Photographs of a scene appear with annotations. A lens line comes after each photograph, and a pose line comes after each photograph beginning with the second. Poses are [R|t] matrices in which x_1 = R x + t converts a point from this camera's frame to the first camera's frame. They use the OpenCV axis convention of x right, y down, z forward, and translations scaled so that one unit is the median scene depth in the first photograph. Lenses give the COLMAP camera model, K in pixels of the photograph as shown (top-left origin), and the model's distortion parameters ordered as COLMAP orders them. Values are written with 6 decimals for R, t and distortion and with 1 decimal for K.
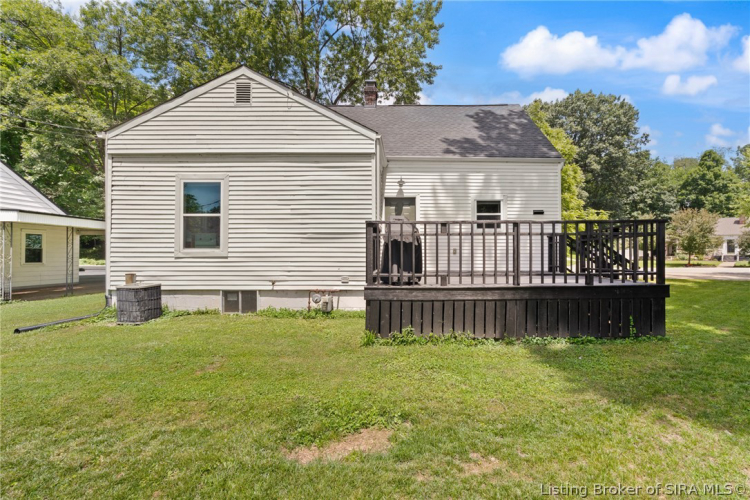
lens RADIAL K [[330.4, 0, 378.0], [0, 330.4, 253.6], [0, 0, 1]] dist [-0.003342, -0.000059]
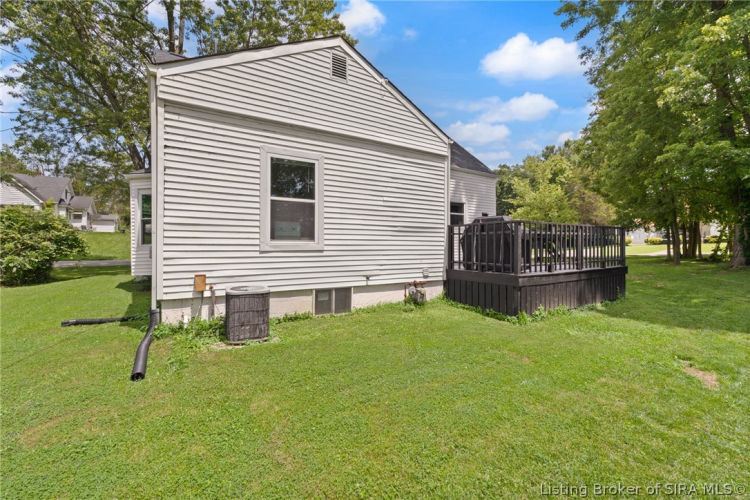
lens RADIAL K [[330.4, 0, 376.9], [0, 330.4, 246.9], [0, 0, 1]] dist [-0.003342, -0.000059]
pose [[0.844339, 0.000463, 0.535808, -0.800150], [0.000256, 0.999999, -0.001268, 0.001663], [-0.535809, 0.001208, 0.844339, 0.191608]]
